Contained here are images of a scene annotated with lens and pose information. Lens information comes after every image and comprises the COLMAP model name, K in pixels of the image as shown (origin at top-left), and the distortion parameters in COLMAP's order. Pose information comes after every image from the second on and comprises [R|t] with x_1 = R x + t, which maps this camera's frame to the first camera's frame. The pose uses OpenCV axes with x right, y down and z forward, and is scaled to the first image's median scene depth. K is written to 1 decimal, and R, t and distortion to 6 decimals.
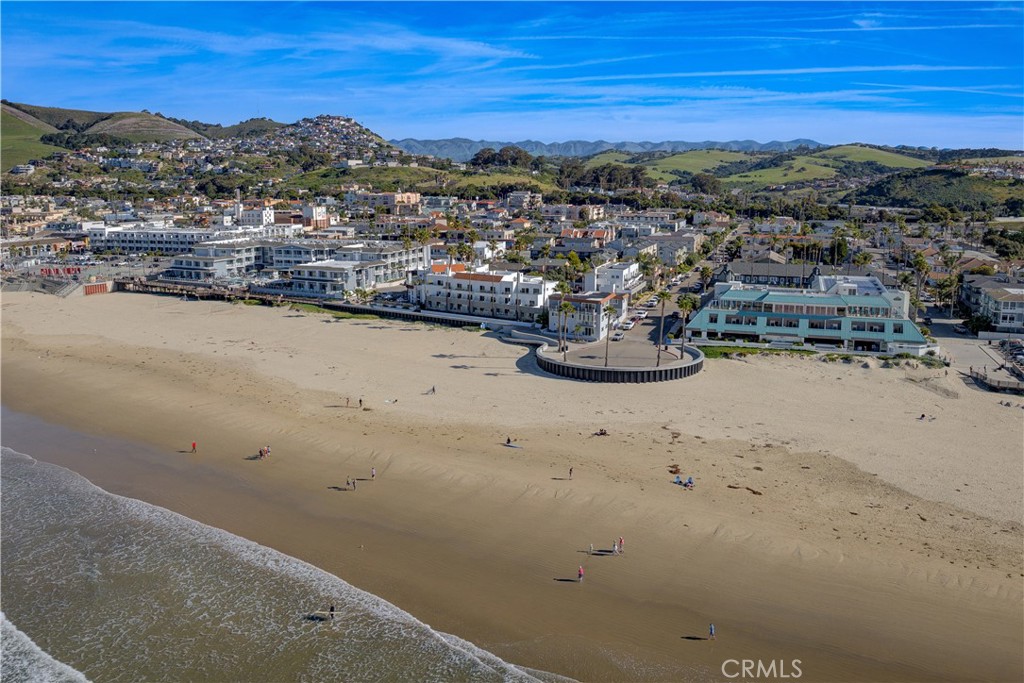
lens RADIAL K [[852.5, 0, 531.2], [0, 852.5, 326.3], [0, 0, 1]] dist [-0.098777, -0.024616]
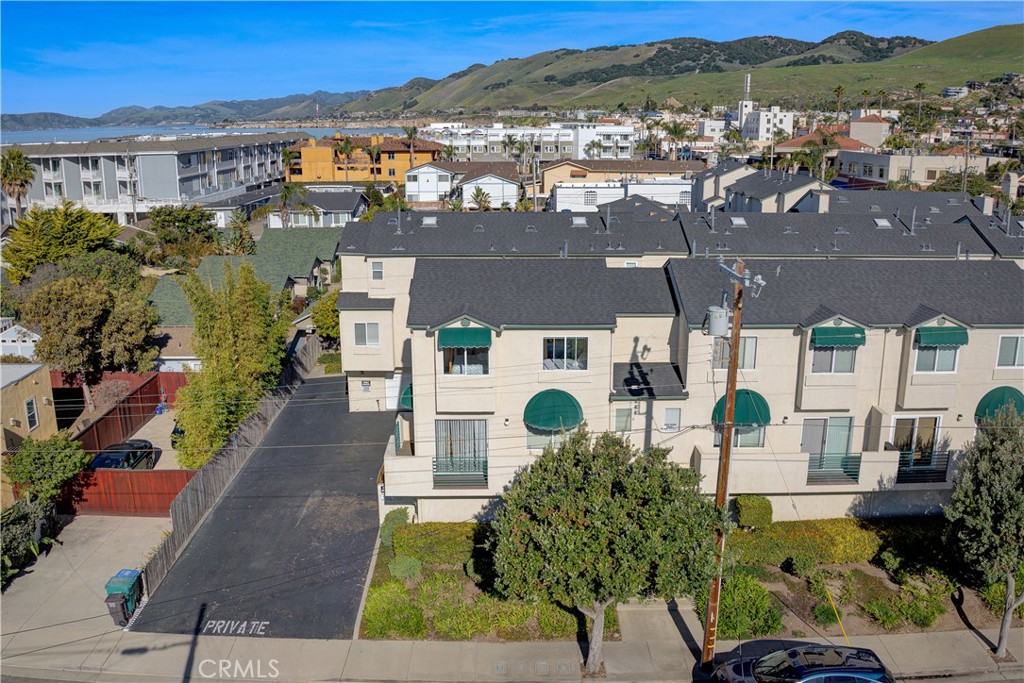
lens RADIAL K [[852.5, 0, 519.3], [0, 852.5, 331.6], [0, 0, 1]] dist [-0.098777, -0.024616]
pose [[0.316077, 0.225030, -0.921660, 0.073397], [-0.160466, 0.970147, 0.181837, -0.030885], [0.935065, 0.090421, 0.342751, 0.289571]]
